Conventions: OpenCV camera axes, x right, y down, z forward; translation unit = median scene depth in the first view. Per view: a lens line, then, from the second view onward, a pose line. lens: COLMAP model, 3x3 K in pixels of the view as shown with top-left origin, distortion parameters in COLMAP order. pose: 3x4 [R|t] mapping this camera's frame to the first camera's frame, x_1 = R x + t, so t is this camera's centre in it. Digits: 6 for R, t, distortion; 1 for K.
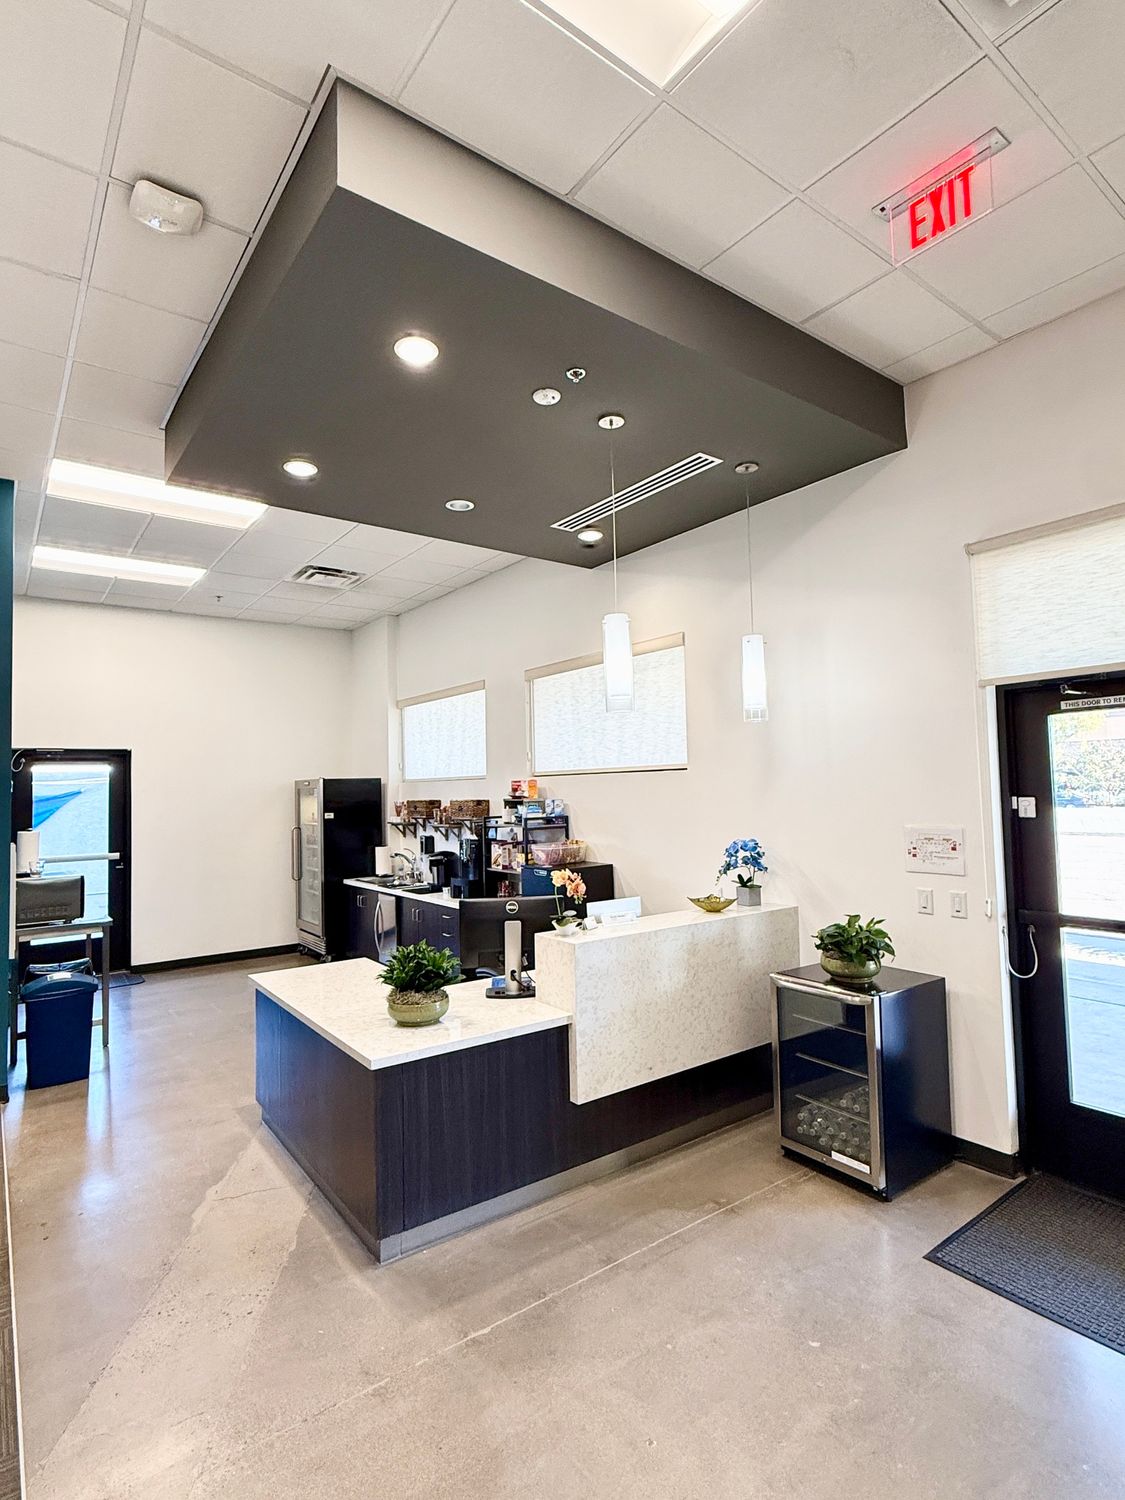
lens RADIAL K [[802.8, 0, 560.1], [0, 802.8, 752.9], [0, 0, 1]] dist [0.005173, -0.000668]
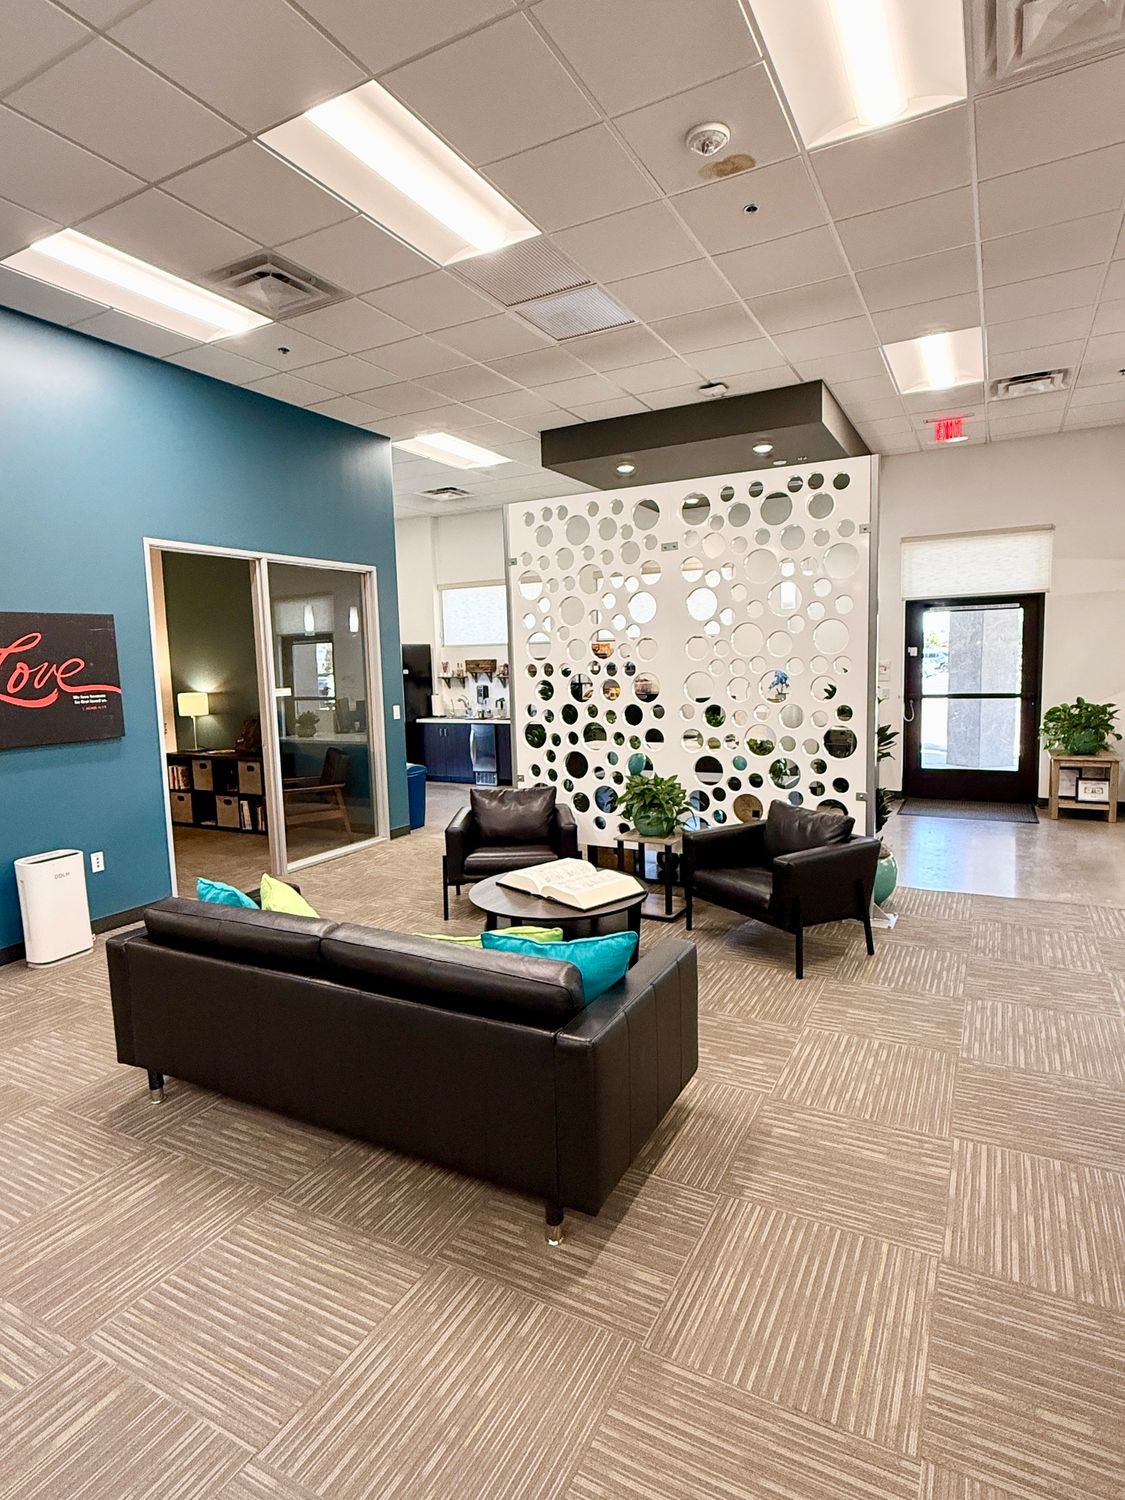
lens RADIAL K [[802.8, 0, 572.1], [0, 802.8, 753.9], [0, 0, 1]] dist [0.005173, -0.000668]
pose [[0.885533, -0.054558, 0.461362, -0.666445], [-0.014016, 0.989491, 0.143913, 0.017612], [-0.464365, -0.133906, 0.875462, -0.310512]]
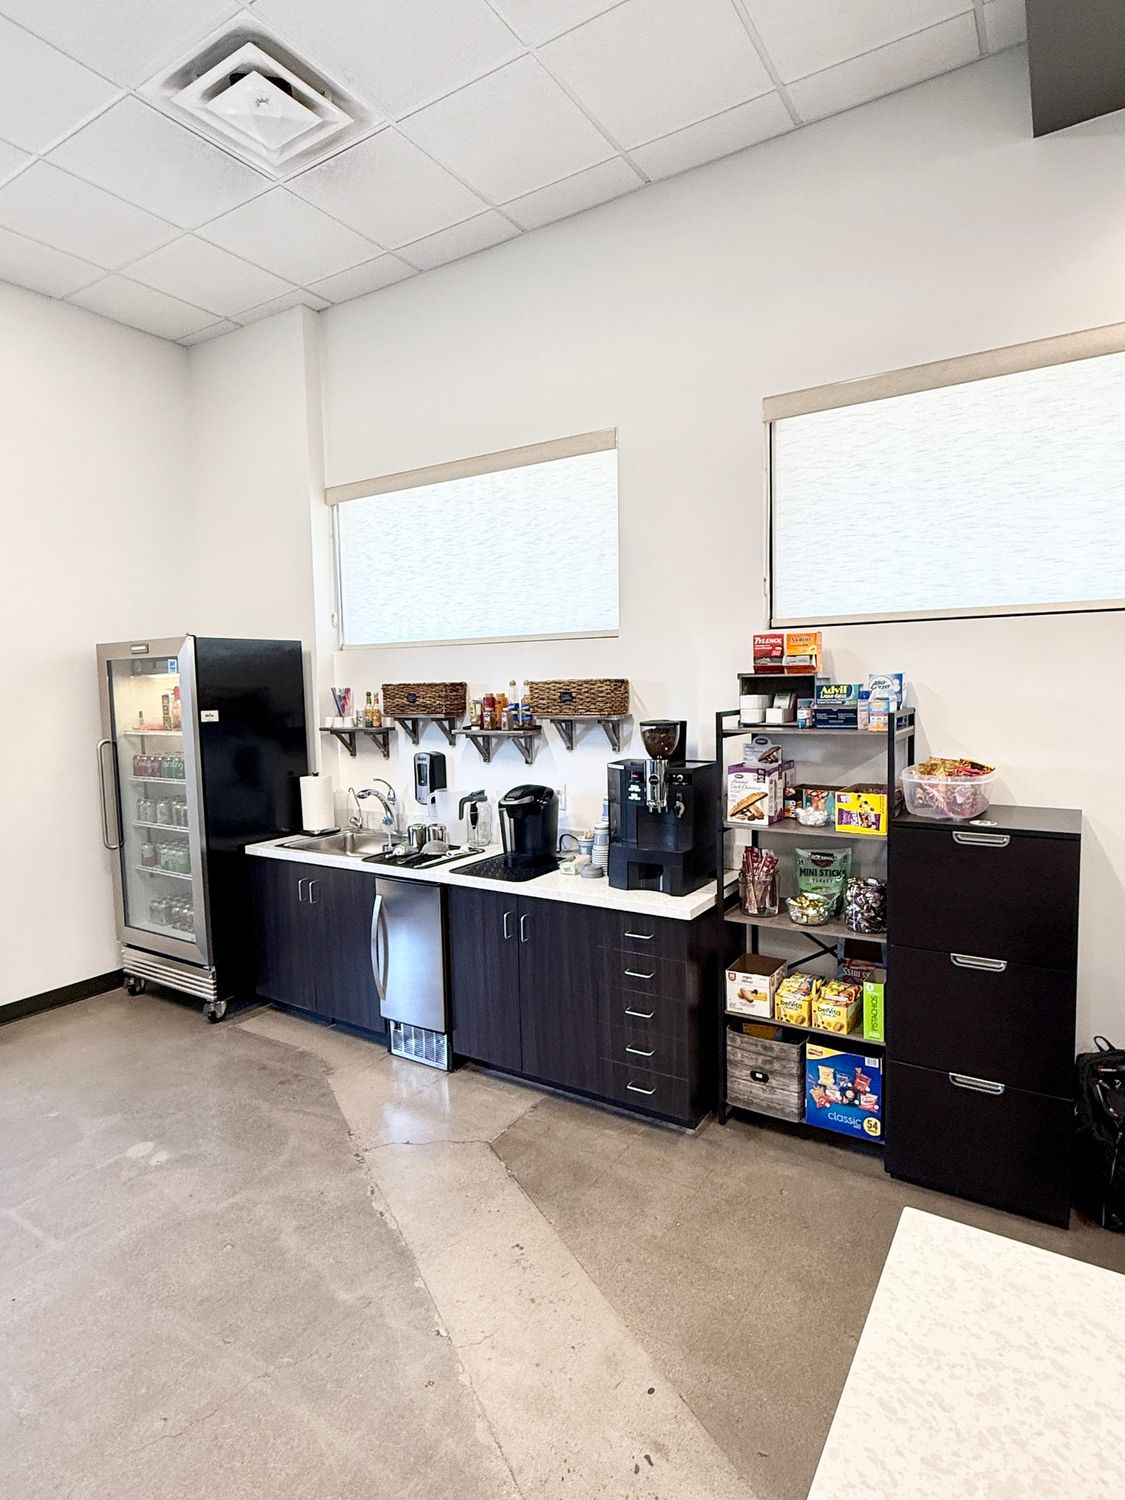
lens RADIAL K [[802.8, 0, 555.5], [0, 802.8, 749.4], [0, 0, 1]] dist [0.005173, -0.000668]
pose [[0.926344, -0.028587, 0.375593, -0.278152], [-0.017269, 0.992844, 0.118159, 0.038038], [-0.376284, -0.115942, 0.919221, 0.486863]]
